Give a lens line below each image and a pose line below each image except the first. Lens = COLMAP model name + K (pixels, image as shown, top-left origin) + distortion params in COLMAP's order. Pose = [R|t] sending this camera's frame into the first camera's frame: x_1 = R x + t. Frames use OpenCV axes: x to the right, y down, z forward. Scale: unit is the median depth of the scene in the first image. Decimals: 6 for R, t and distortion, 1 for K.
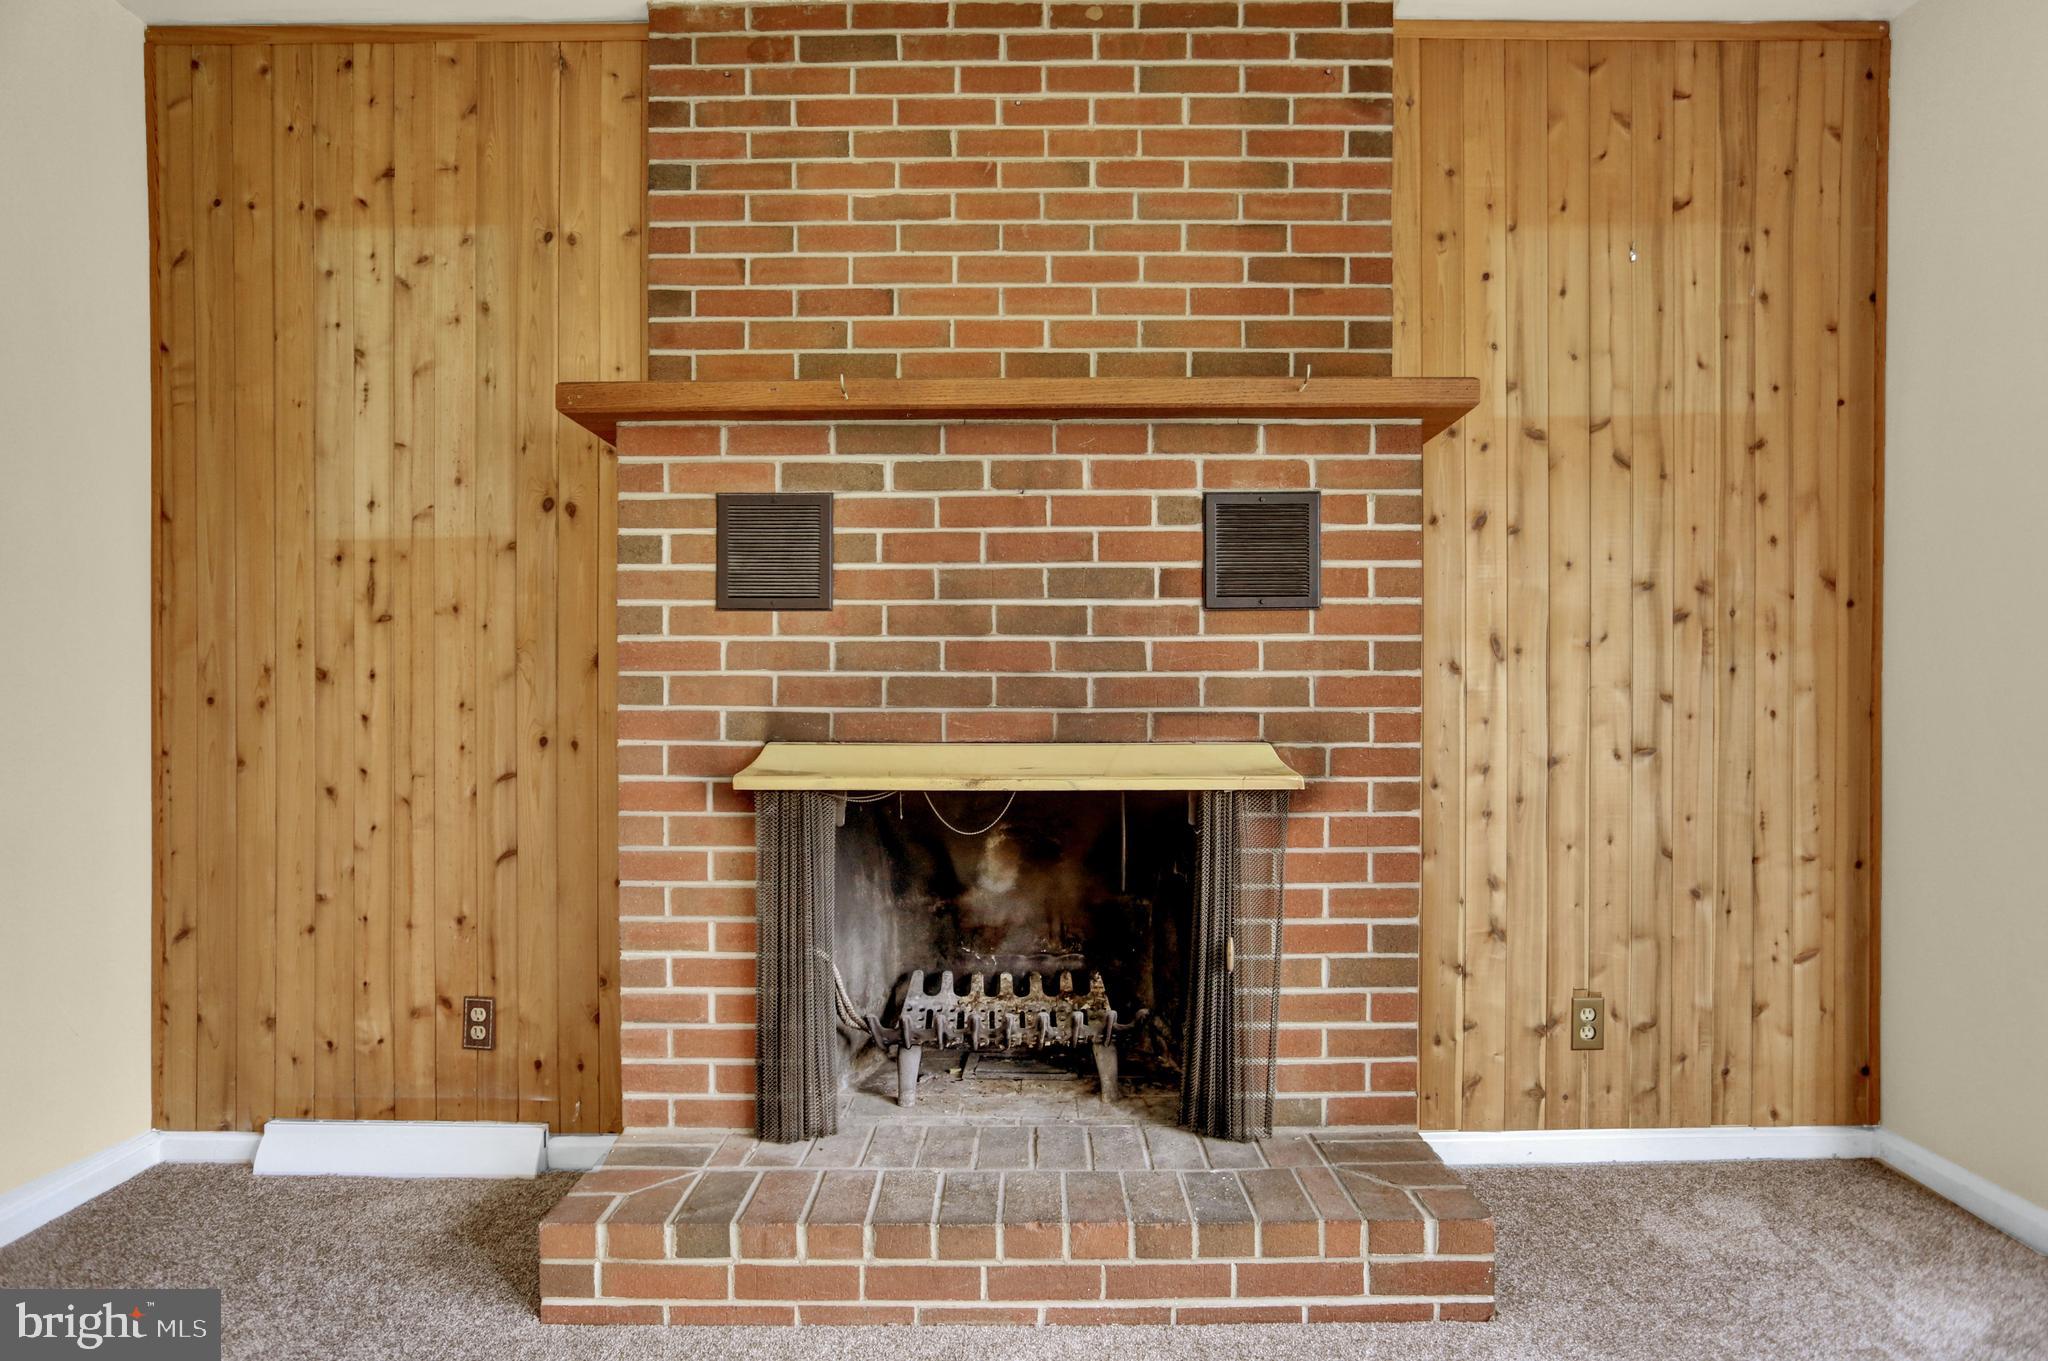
lens RADIAL K [[1134.1, 0, 1028.4], [0, 1134.1, 712.1], [0, 0, 1]] dist [-0.046508, 0.009429]
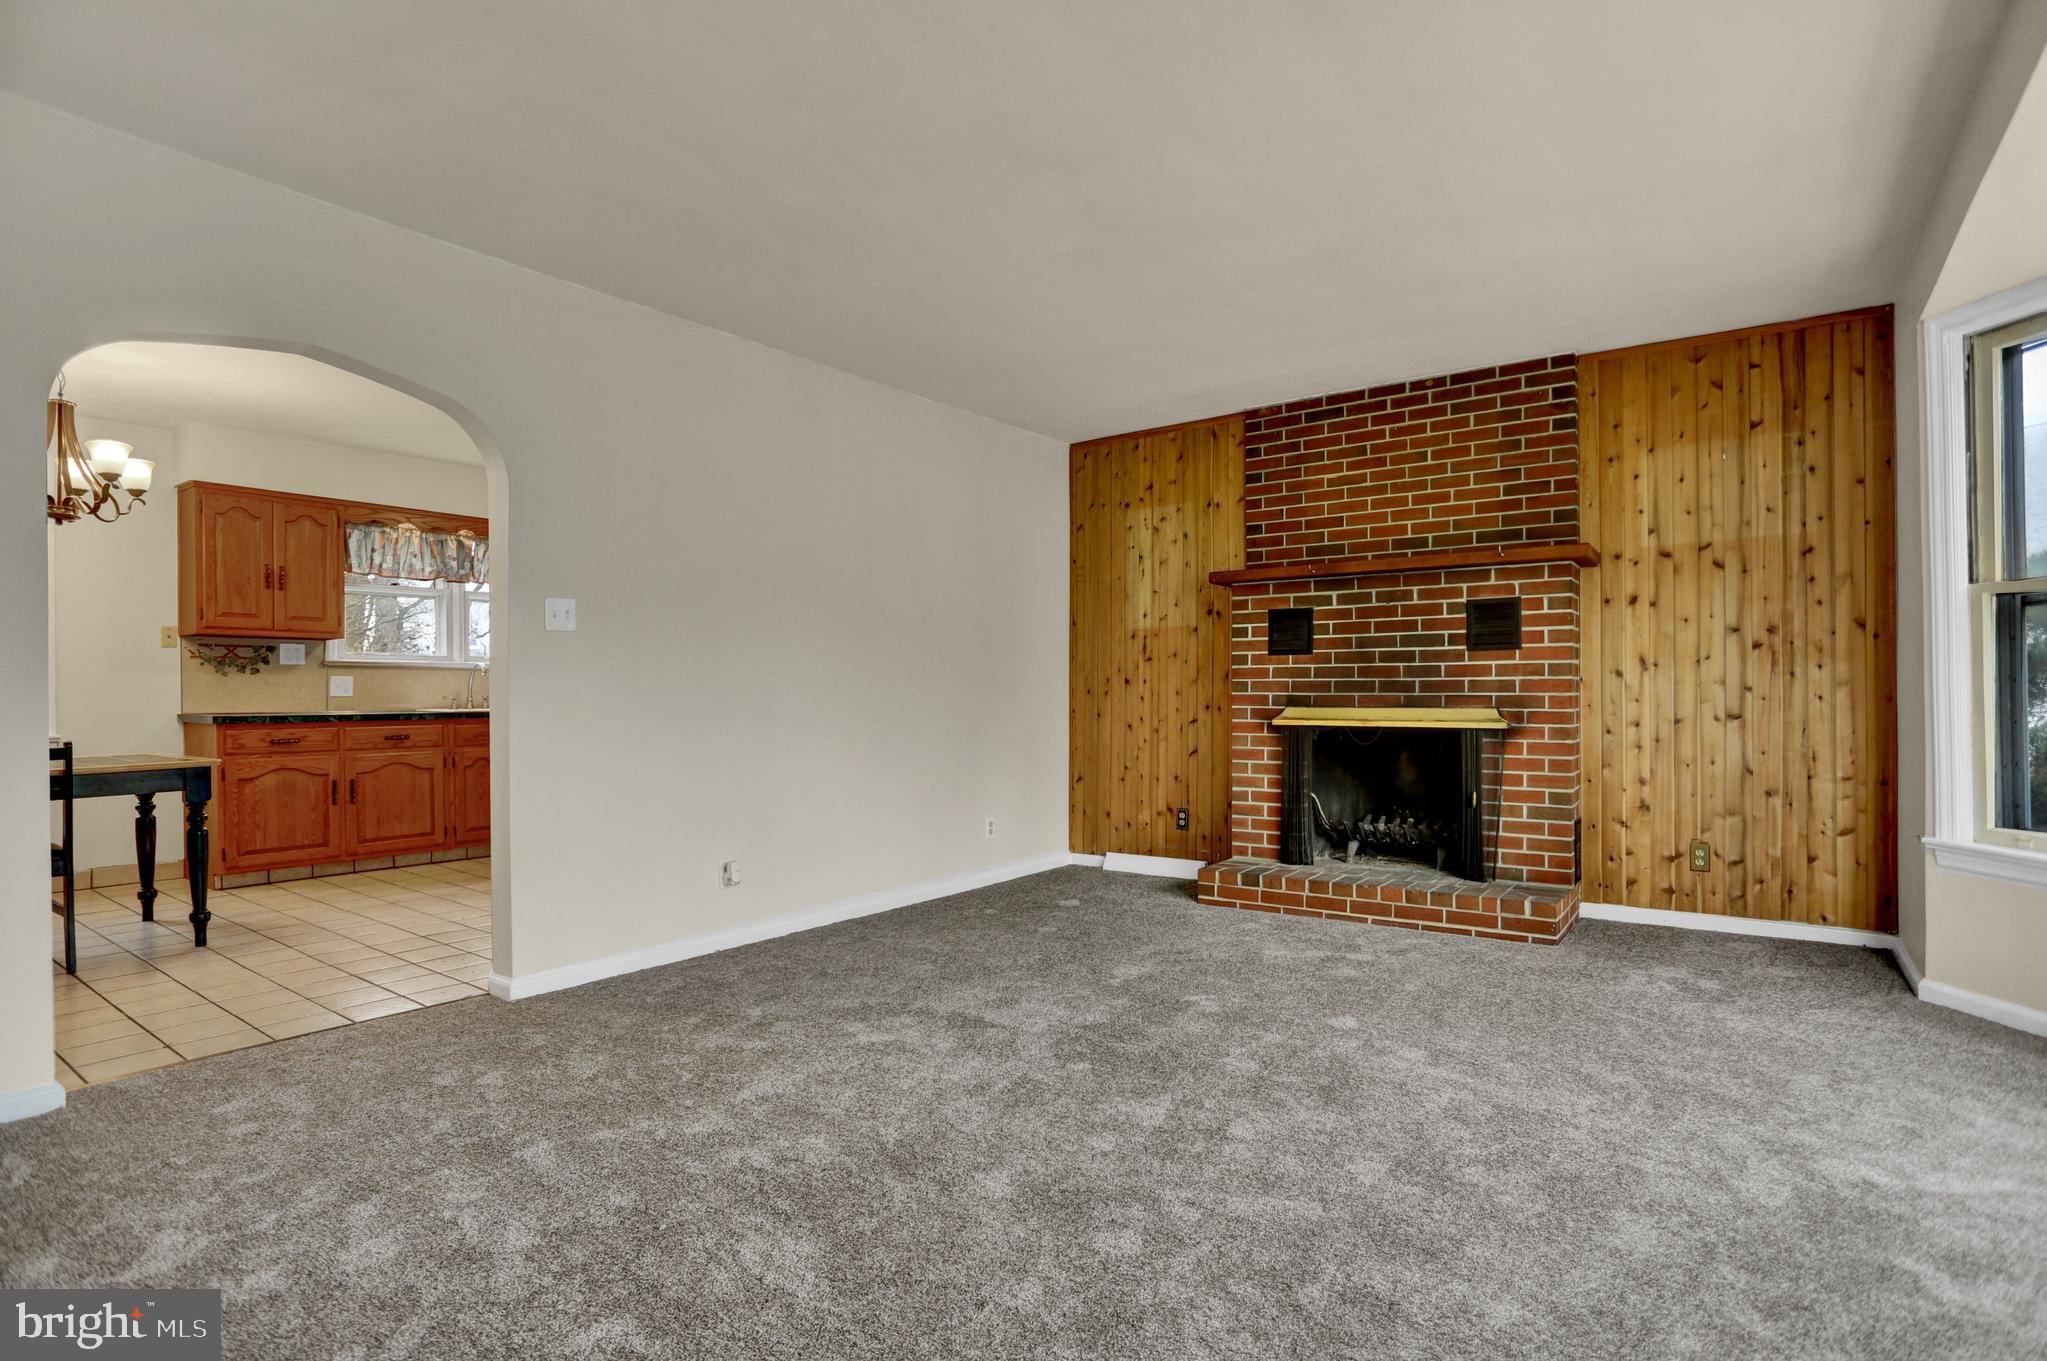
lens RADIAL K [[1036.1, 0, 1029.0], [0, 1036.1, 714.4], [0, 0, 1]] dist [-0.060264, 0.027577]
pose [[0.815618, 0.009851, -0.578507, 0.590638], [-0.005459, 0.999942, 0.009330, 0.023473], [0.578565, -0.004451, 0.815624, -1.133413]]
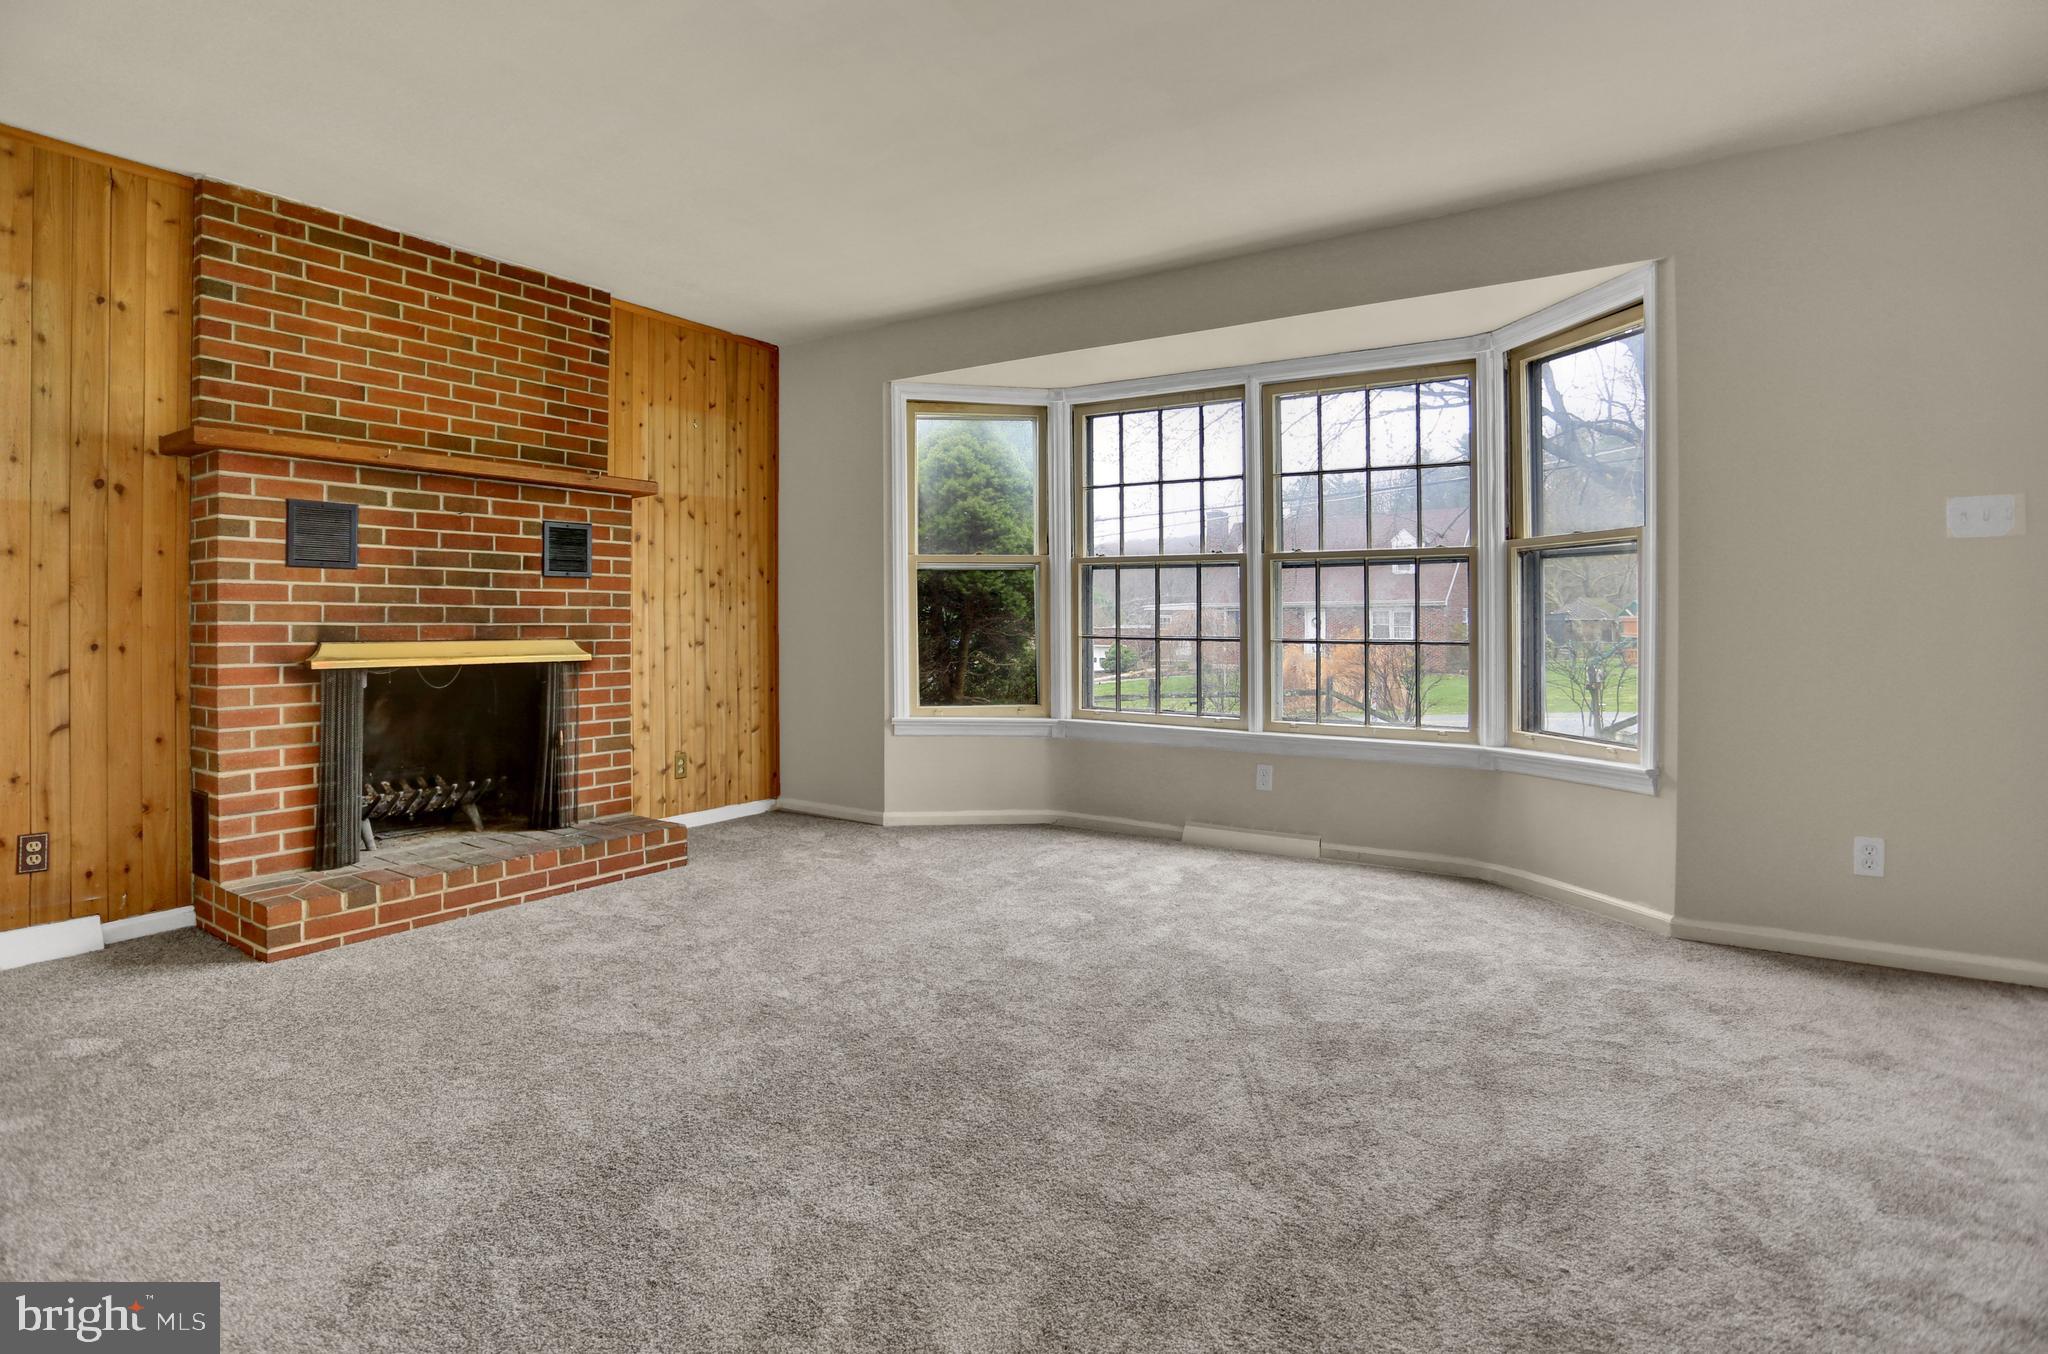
lens RADIAL K [[1036.6, 0, 1004.2], [0, 1036.6, 617.3], [0, 0, 1]] dist [-0.060264, 0.027577]
pose [[0.556793, 0.004835, 0.830638, -0.877413], [0.014481, 0.999775, -0.015527, 0.024784], [-0.830525, 0.020674, 0.556597, -0.706396]]
